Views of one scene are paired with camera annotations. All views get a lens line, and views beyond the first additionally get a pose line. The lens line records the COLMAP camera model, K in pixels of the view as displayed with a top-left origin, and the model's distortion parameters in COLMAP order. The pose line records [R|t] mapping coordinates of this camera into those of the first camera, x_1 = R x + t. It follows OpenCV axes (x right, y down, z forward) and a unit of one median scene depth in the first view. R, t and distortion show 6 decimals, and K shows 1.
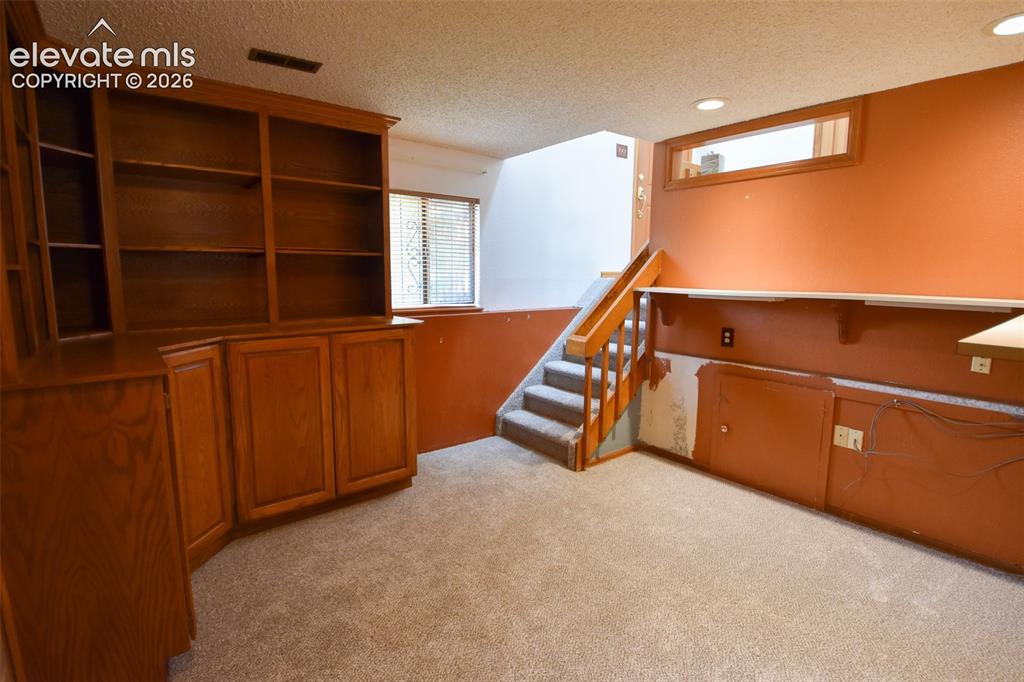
lens RADIAL K [[485.4, 0, 509.9], [0, 485.4, 341.1], [0, 0, 1]] dist [0.011936, -0.026588]
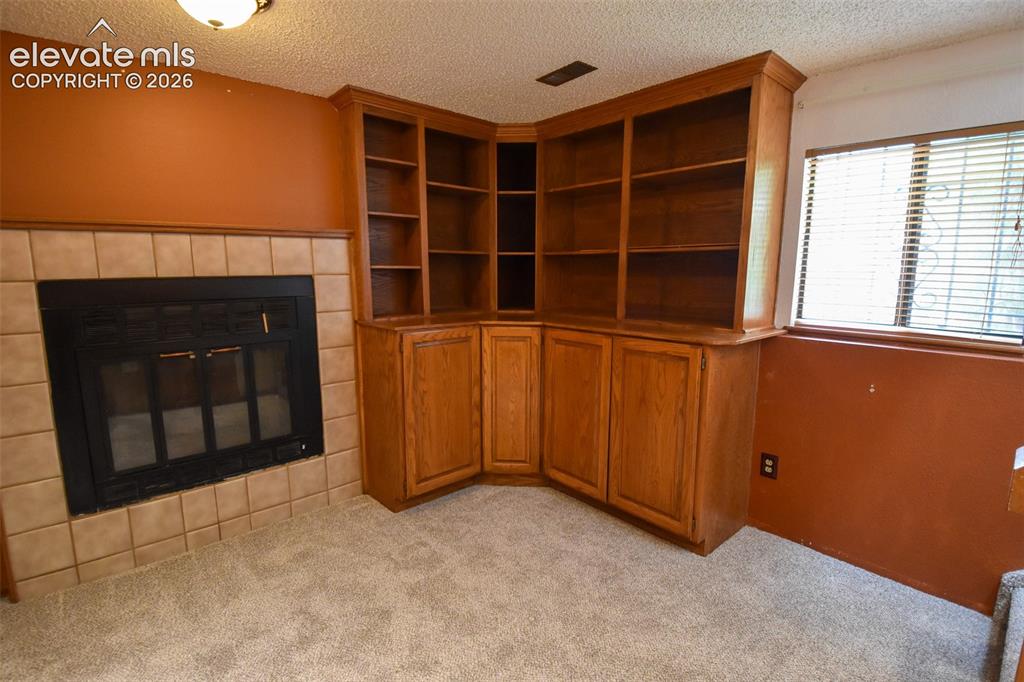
lens RADIAL K [[485.4, 0, 509.9], [0, 485.4, 341.1], [0, 0, 1]] dist [0.011936, -0.026588]
pose [[0.050566, 0.142684, -0.988476, 0.552131], [-0.142776, 0.980609, 0.134245, -0.099069], [0.988463, 0.134342, 0.069957, 0.705287]]
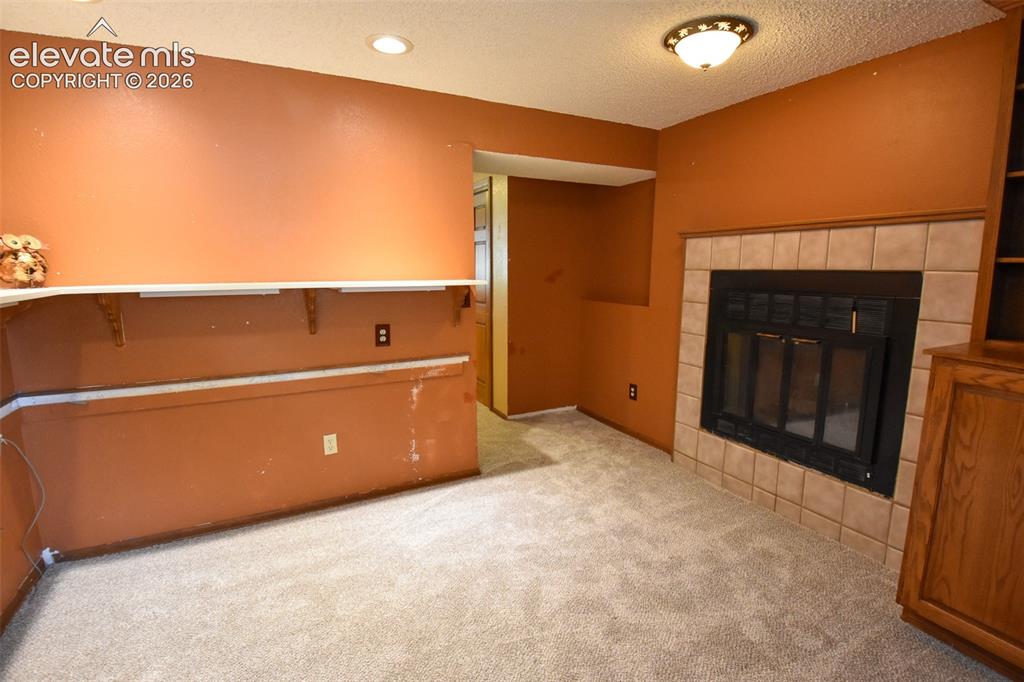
lens RADIAL K [[485.4, 0, 509.9], [0, 485.4, 341.1], [0, 0, 1]] dist [0.011936, -0.026588]
pose [[-0.978558, -0.040469, 0.201955, 0.011565], [0.020852, 0.956006, 0.292605, -0.171079], [-0.204911, 0.290542, -0.934664, 1.233740]]
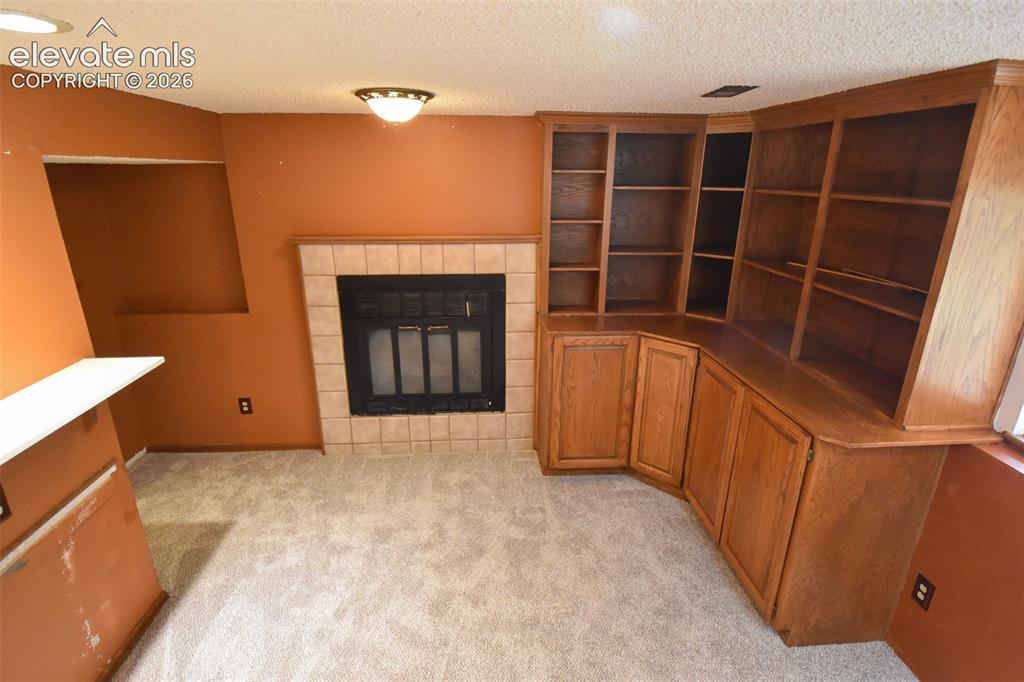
lens RADIAL K [[496.6, 0, 509.0], [0, 496.6, 341.0], [0, 0, 1]] dist [0.024868, -0.035492]
pose [[-0.578216, 0.249050, -0.776943, 0.533385], [-0.124422, 0.914217, 0.385651, -0.365944], [0.806341, 0.319658, -0.497628, 1.038609]]
